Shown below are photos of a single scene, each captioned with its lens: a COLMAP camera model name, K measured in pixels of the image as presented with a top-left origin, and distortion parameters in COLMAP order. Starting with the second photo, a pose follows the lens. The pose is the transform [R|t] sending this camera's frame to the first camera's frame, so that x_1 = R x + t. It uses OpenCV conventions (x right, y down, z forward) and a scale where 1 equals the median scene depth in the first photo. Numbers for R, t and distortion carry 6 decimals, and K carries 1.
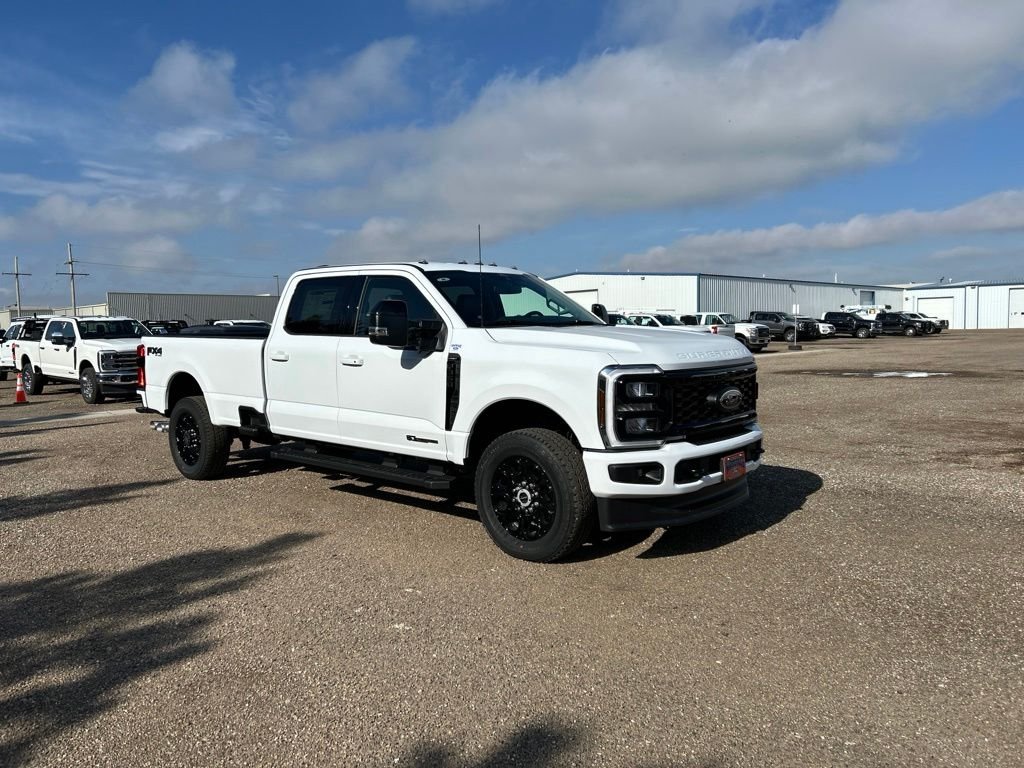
lens RADIAL K [[765.8, 0, 499.8], [0, 765.8, 379.5], [0, 0, 1]] dist [0.004279, -0.007670]
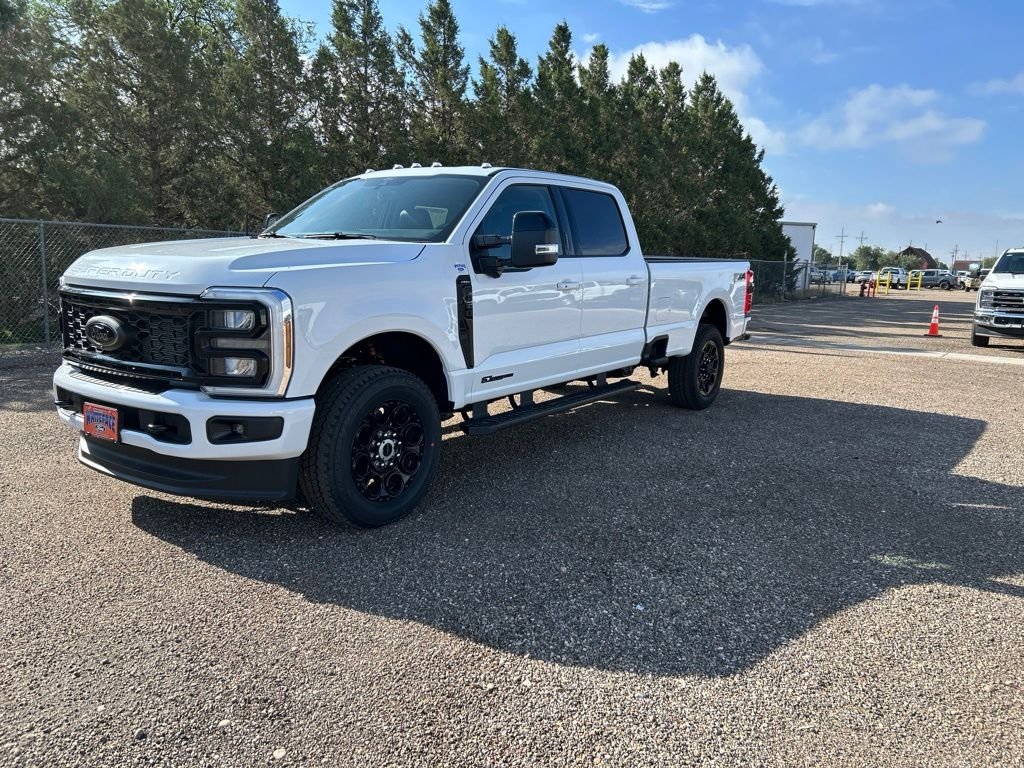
lens RADIAL K [[776.8, 0, 503.4], [0, 776.8, 386.3], [0, 0, 1]] dist [0.007098, -0.003080]
pose [[0.111631, 0.180981, -0.977131, 1.020672], [-0.094010, 0.980790, 0.170918, -0.084770], [0.989293, 0.072781, 0.126500, 1.192453]]
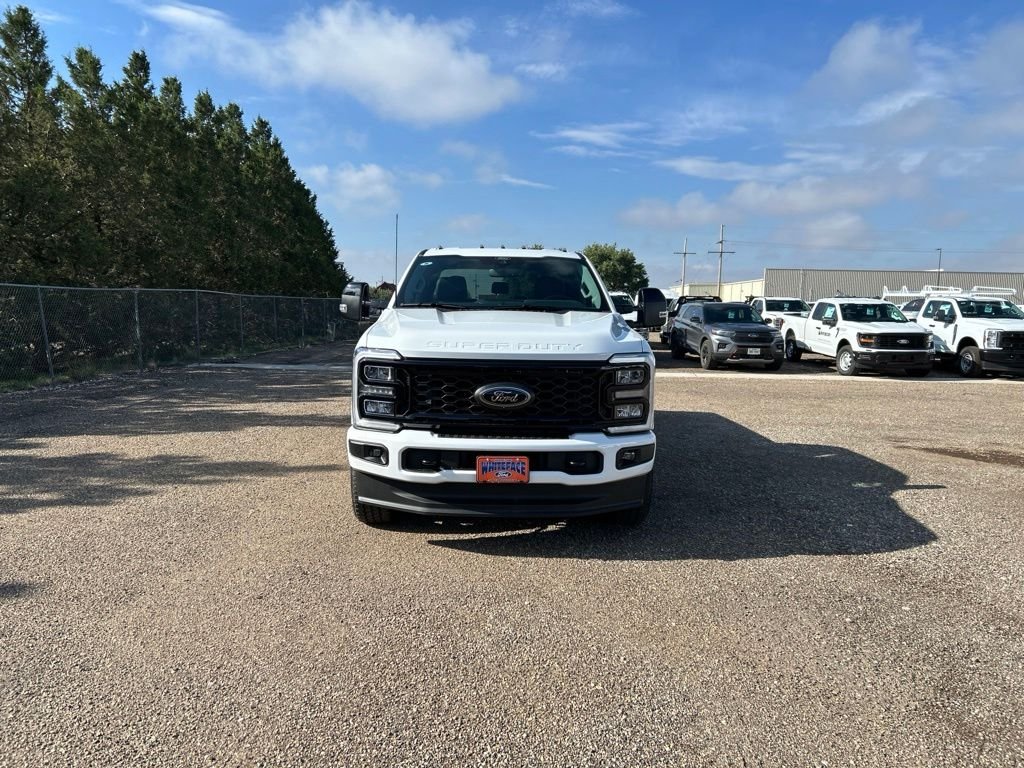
lens RADIAL K [[762.0, 0, 512.0], [0, 762.0, 384.0], [0, 0, 1]] dist [0.036507, -0.051274]
pose [[0.685587, 0.107556, -0.720001, 0.889575], [-0.080949, 0.994155, 0.071430, -0.050296], [0.723476, 0.009312, 0.690287, 0.357802]]
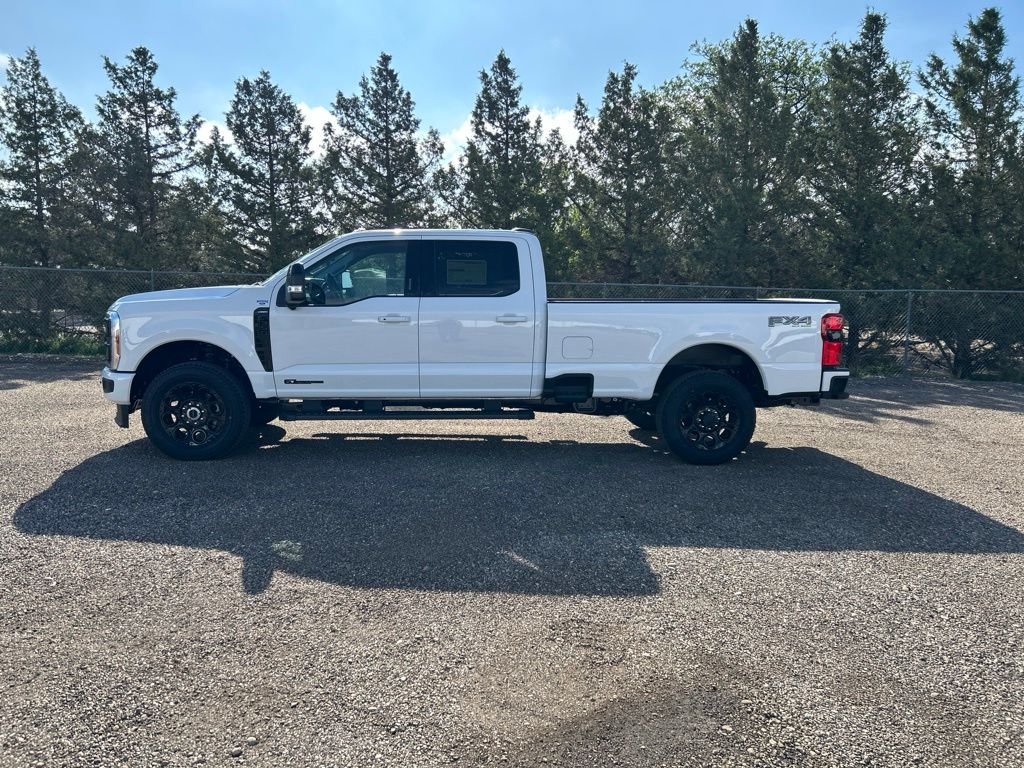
lens RADIAL K [[765.8, 0, 499.8], [0, 765.8, 379.5], [0, 0, 1]] dist [0.004279, -0.007670]
pose [[-0.687536, 0.087081, -0.720910, 0.817627], [-0.057259, 0.983191, 0.173371, -0.177829], [0.723890, 0.160477, -0.670992, 2.357594]]
